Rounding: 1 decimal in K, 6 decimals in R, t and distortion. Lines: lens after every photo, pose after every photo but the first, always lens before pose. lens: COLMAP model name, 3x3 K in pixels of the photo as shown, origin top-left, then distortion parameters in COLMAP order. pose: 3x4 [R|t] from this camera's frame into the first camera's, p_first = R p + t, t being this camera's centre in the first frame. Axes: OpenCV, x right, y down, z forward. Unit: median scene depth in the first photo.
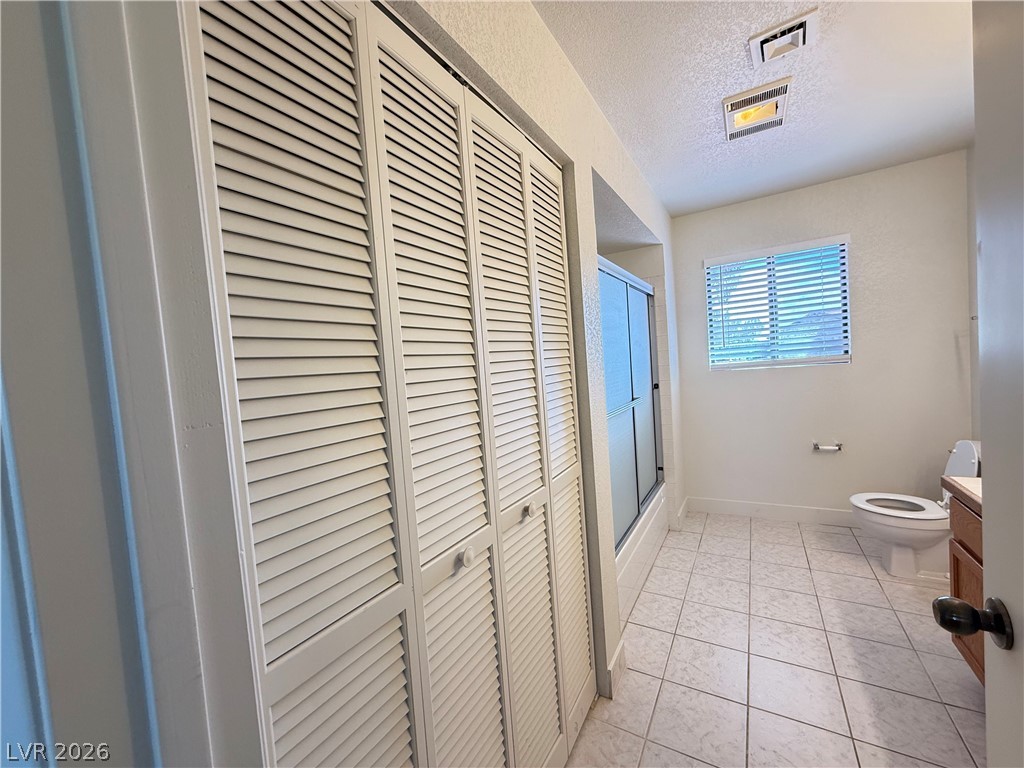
lens RADIAL K [[408.8, 0, 509.2], [0, 408.8, 383.9], [0, 0, 1]] dist [0.001269, -0.000050]
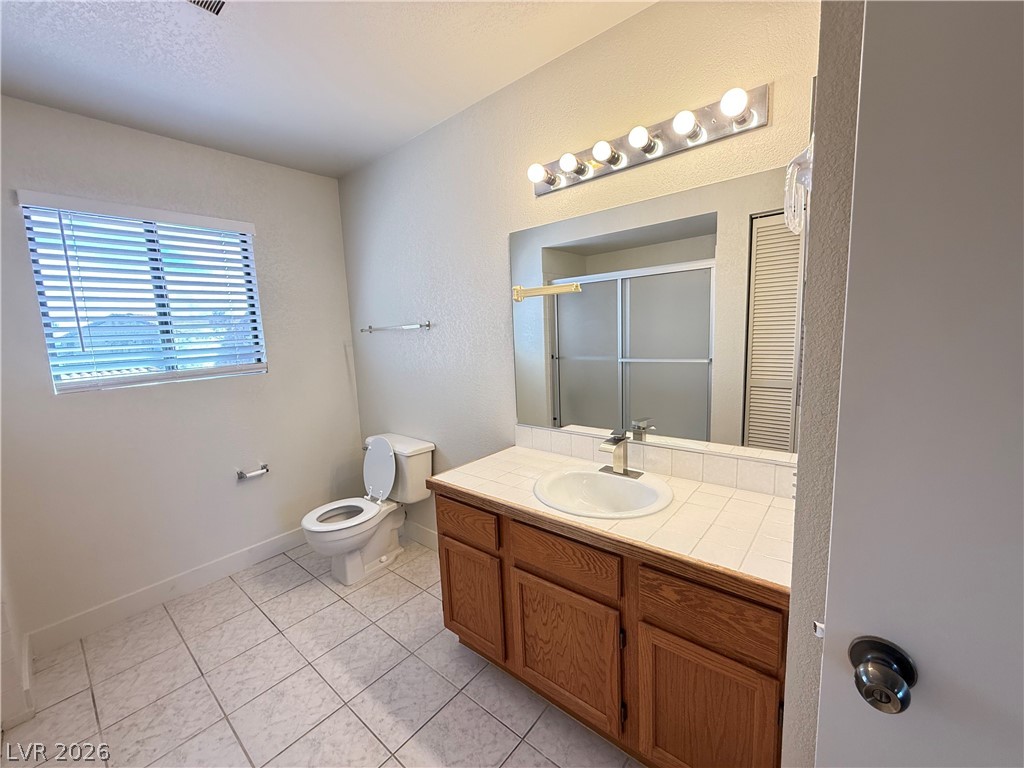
lens RADIAL K [[408.8, 0, 509.2], [0, 408.8, 383.9], [0, 0, 1]] dist [0.001269, -0.000050]
pose [[0.160993, -0.063122, 0.984935, 0.043235], [0.076066, 0.995778, 0.051383, -0.032691], [-0.984020, 0.066647, 0.165114, 0.344872]]
